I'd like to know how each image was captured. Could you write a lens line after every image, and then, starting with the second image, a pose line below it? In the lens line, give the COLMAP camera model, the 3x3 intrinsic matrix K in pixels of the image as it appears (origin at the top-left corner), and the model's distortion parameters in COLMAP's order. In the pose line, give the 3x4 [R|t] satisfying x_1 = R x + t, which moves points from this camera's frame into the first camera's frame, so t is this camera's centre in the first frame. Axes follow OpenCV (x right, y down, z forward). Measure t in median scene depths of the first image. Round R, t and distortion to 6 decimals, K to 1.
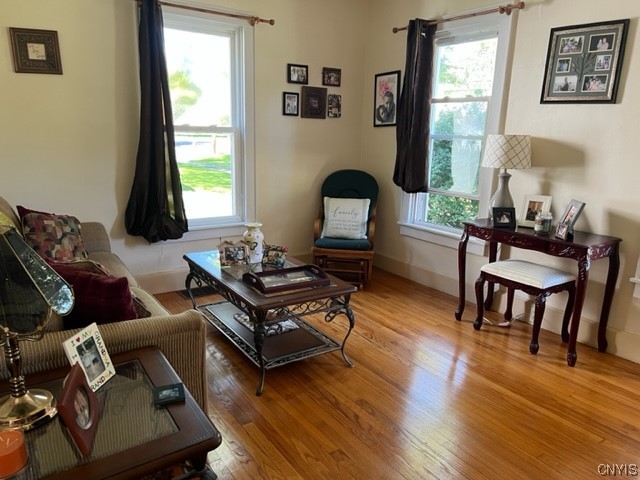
lens RADIAL K [[478.7, 0, 321.6], [0, 478.7, 240.5], [0, 0, 1]] dist [0.049922, -0.055621]
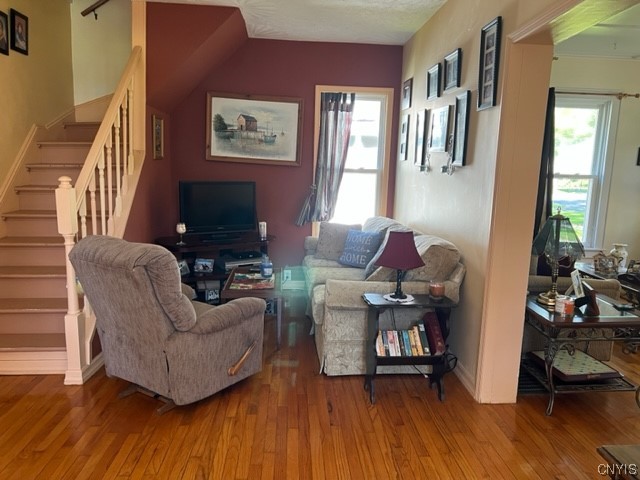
lens RADIAL K [[478.7, 0, 328.8], [0, 478.7, 237.8], [0, 0, 1]] dist [0.049922, -0.055621]
pose [[0.863374, 0.079306, -0.498294, -0.170538], [-0.128517, 0.989563, -0.065182, 0.140595], [0.487924, 0.120315, 0.864555, -0.585671]]
